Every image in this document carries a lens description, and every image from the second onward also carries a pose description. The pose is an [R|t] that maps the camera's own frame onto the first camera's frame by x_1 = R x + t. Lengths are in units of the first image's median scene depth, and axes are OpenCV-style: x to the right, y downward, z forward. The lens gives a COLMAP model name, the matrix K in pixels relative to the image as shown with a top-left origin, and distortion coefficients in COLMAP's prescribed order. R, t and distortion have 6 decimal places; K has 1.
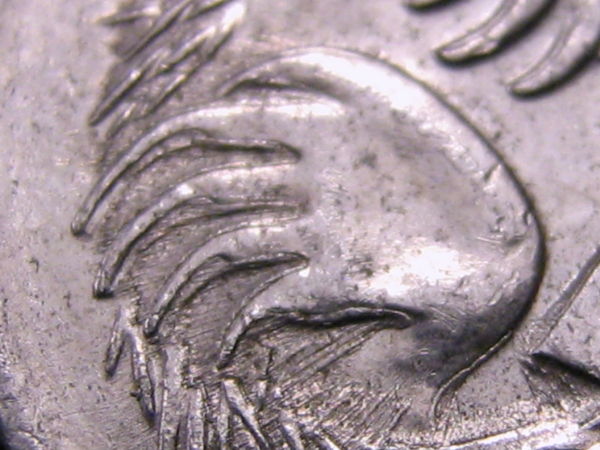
lens RADIAL K [[676.5, 0, 300.0], [0, 676.5, 225.0], [0, 0, 1]] dist [-0.015481, -0.008156]
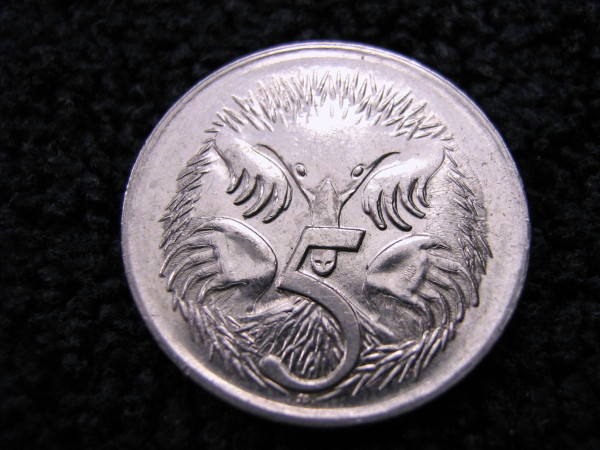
lens RADIAL K [[676.5, 0, 300.0], [0, 676.5, 225.0], [0, 0, 1]] dist [-0.015481, -0.008156]
pose [[0.978791, -0.171730, -0.111700, 0.934215], [0.163240, 0.983236, -0.081234, 0.169365], [0.123778, 0.061277, 0.990416, -2.769414]]
